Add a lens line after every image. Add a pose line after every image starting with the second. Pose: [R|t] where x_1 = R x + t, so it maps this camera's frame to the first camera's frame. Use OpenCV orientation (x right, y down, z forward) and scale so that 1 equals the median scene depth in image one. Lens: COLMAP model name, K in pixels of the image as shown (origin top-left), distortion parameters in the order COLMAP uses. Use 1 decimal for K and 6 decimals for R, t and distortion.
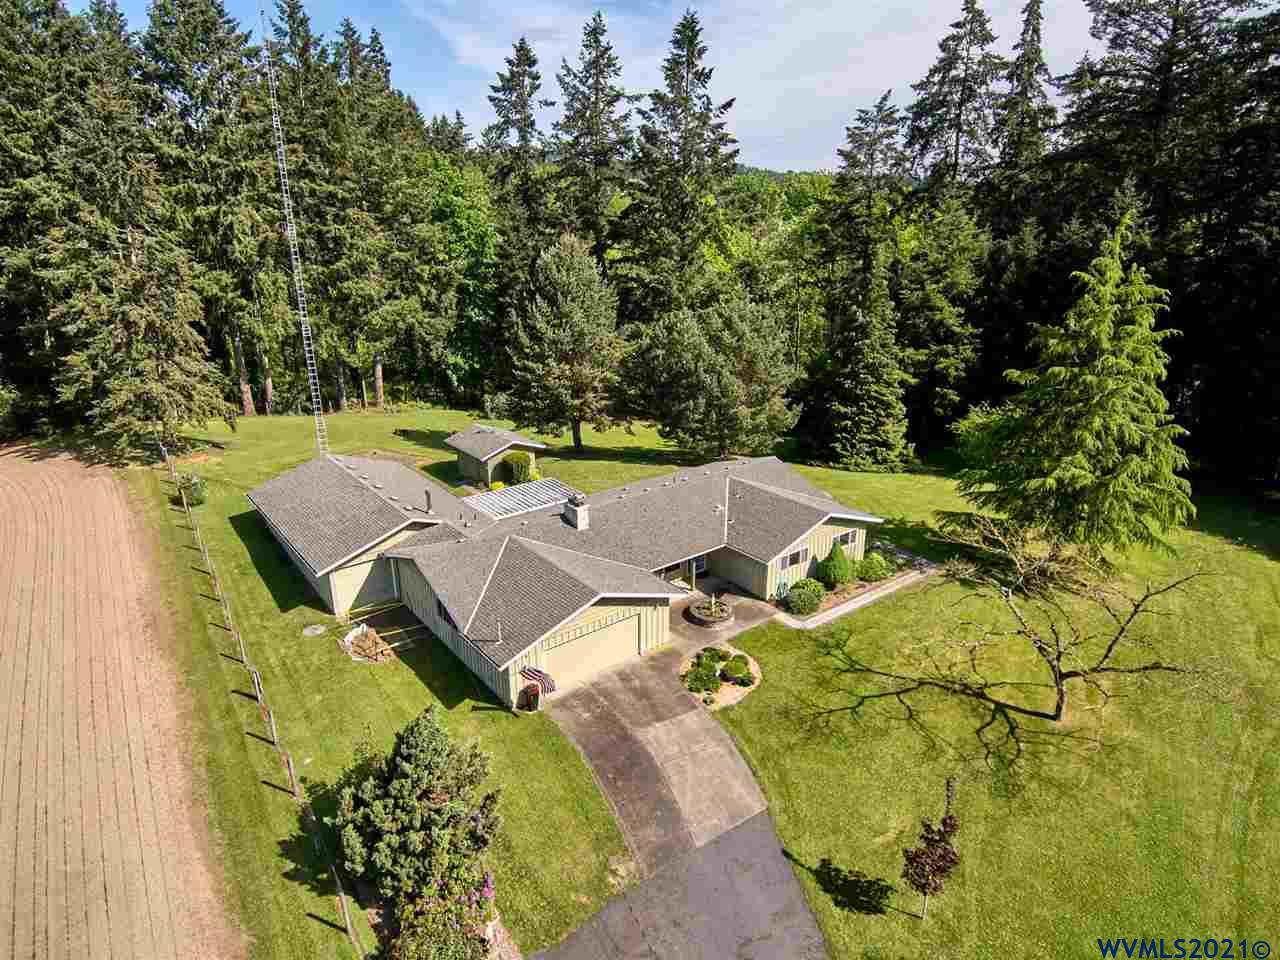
lens RADIAL K [[769.6, 0, 631.4], [0, 769.6, 479.8], [0, 0, 1]] dist [0.108615, -0.155983]
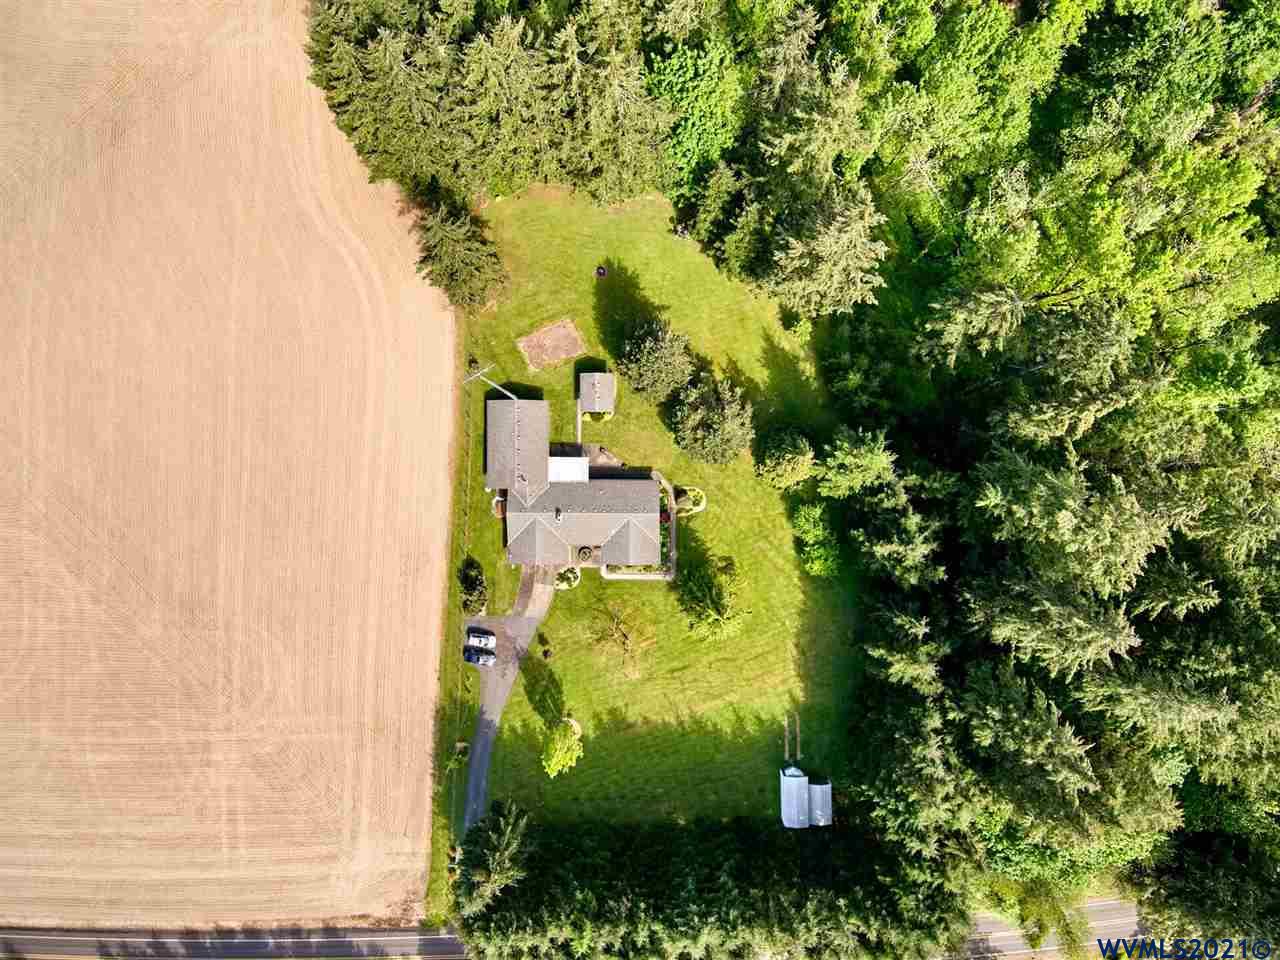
lens RADIAL K [[769.6, 0, 631.4], [0, 769.6, 479.8], [0, 0, 1]] dist [0.108615, -0.155983]
pose [[0.790766, 0.611872, -0.017366, 0.083836], [-0.164899, 0.240262, 0.956600, -2.196425], [0.589489, -0.753583, 0.290888, 0.296302]]
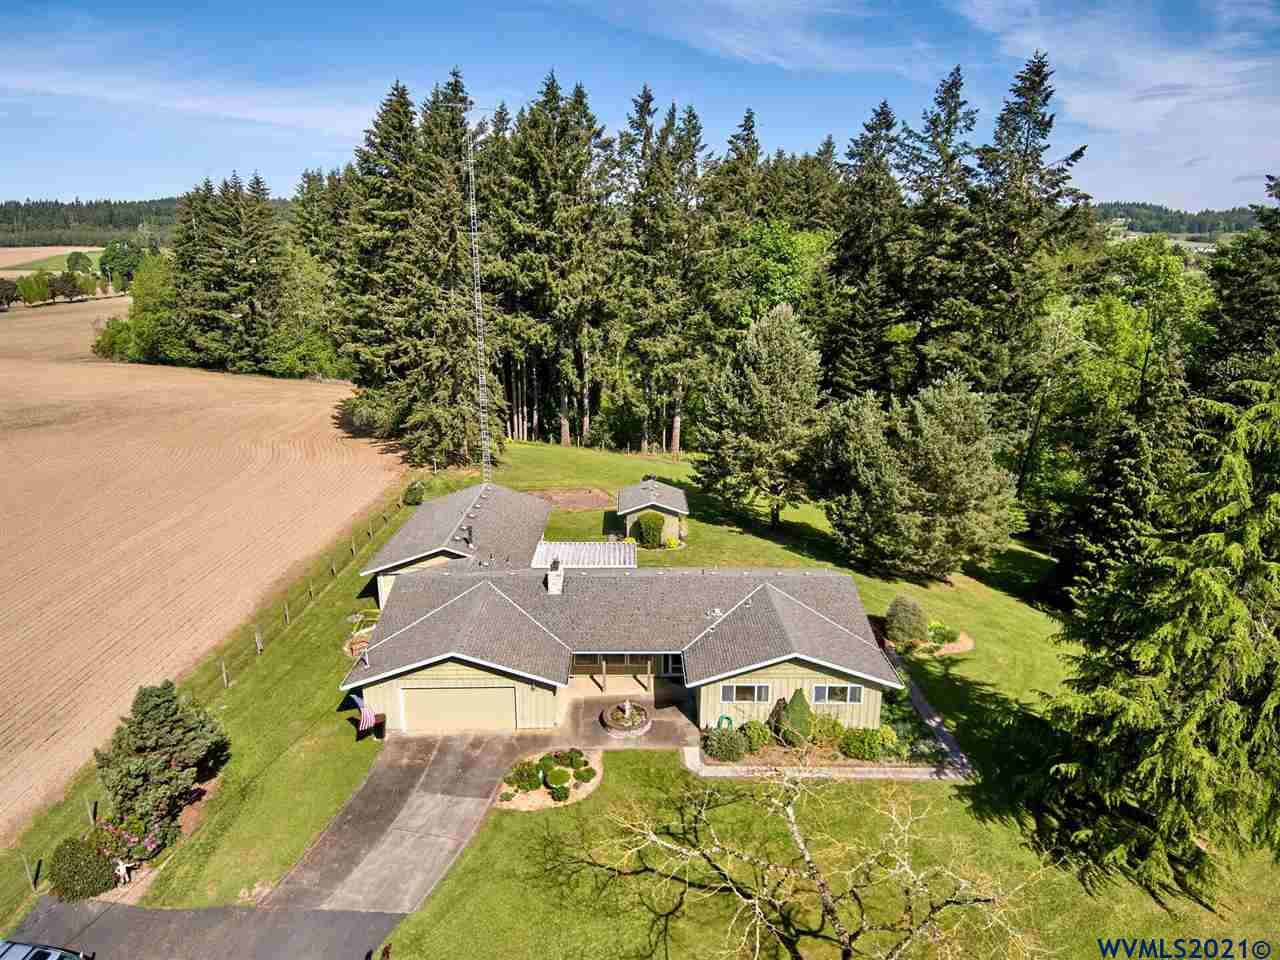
lens RADIAL K [[769.6, 0, 631.4], [0, 769.6, 479.8], [0, 0, 1]] dist [0.108615, -0.155983]
pose [[0.791712, 0.165739, -0.587982, 0.435414], [-0.203961, 0.978978, 0.001320, -0.077260], [0.575841, 0.118880, 0.808873, 0.163353]]
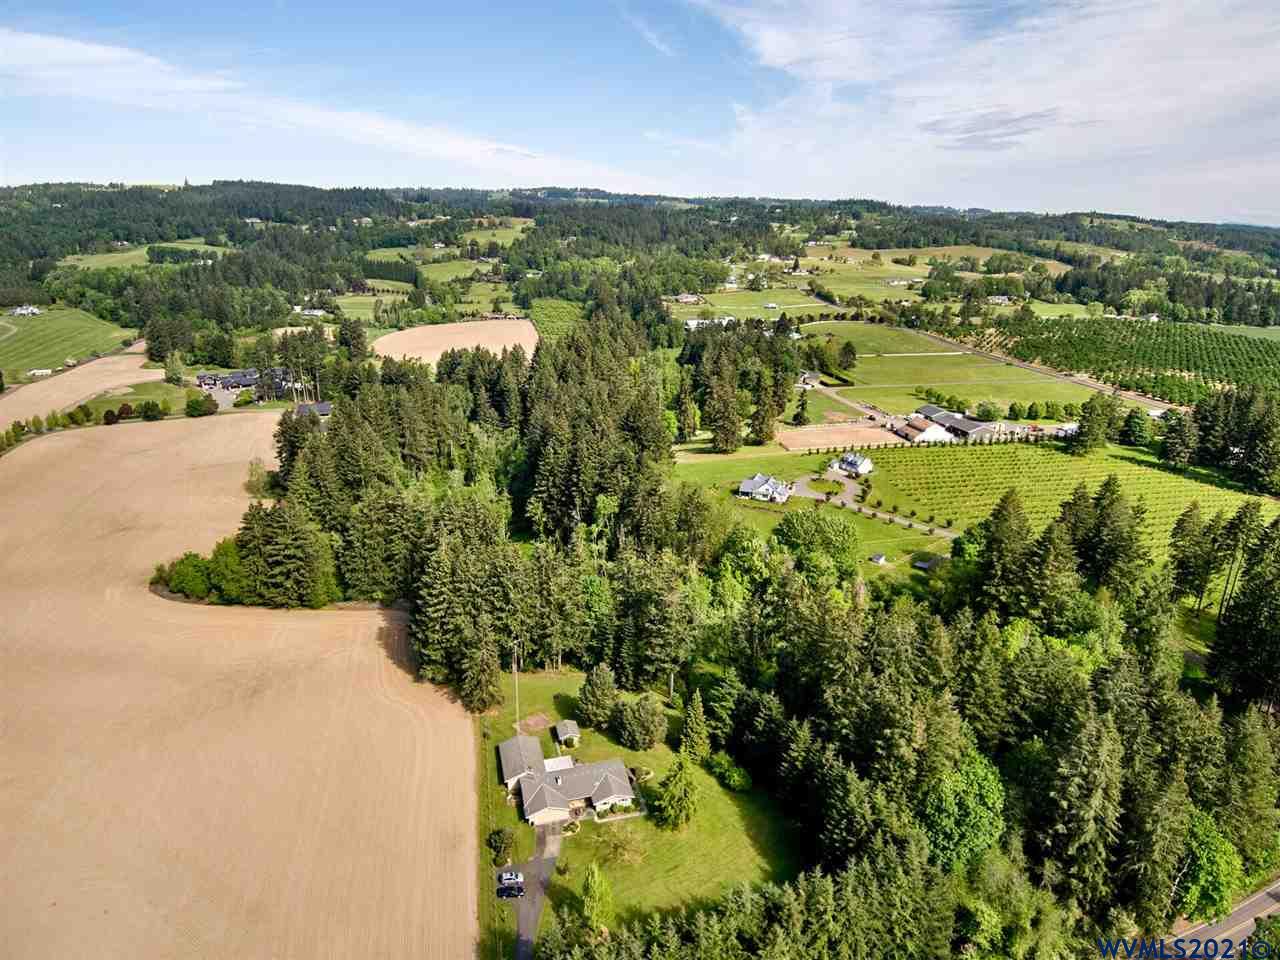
lens RADIAL K [[769.6, 0, 631.4], [0, 769.6, 479.8], [0, 0, 1]] dist [0.108615, -0.155983]
pose [[0.925266, 0.133127, -0.355190, 1.238772], [-0.137659, 0.990399, 0.012608, -1.314904], [0.353458, 0.037229, 0.934709, -2.292179]]
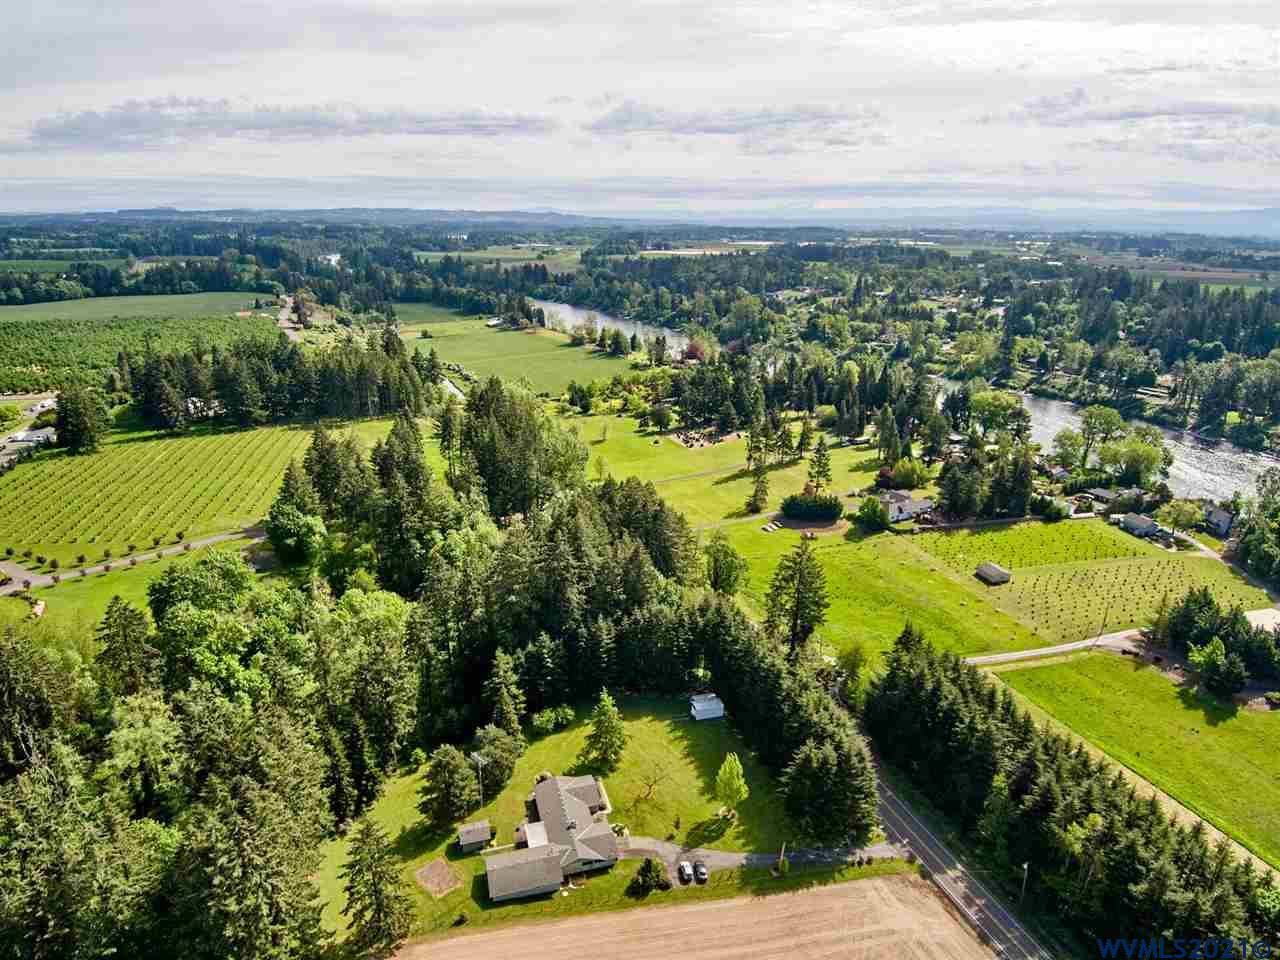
lens RADIAL K [[769.6, 0, 631.4], [0, 769.6, 479.8], [0, 0, 1]] dist [0.108615, -0.155983]
pose [[0.362887, -0.279434, 0.888949, -2.304460], [0.285138, 0.941517, 0.179559, -1.712115], [-0.887135, 0.188313, 0.421342, -0.989608]]
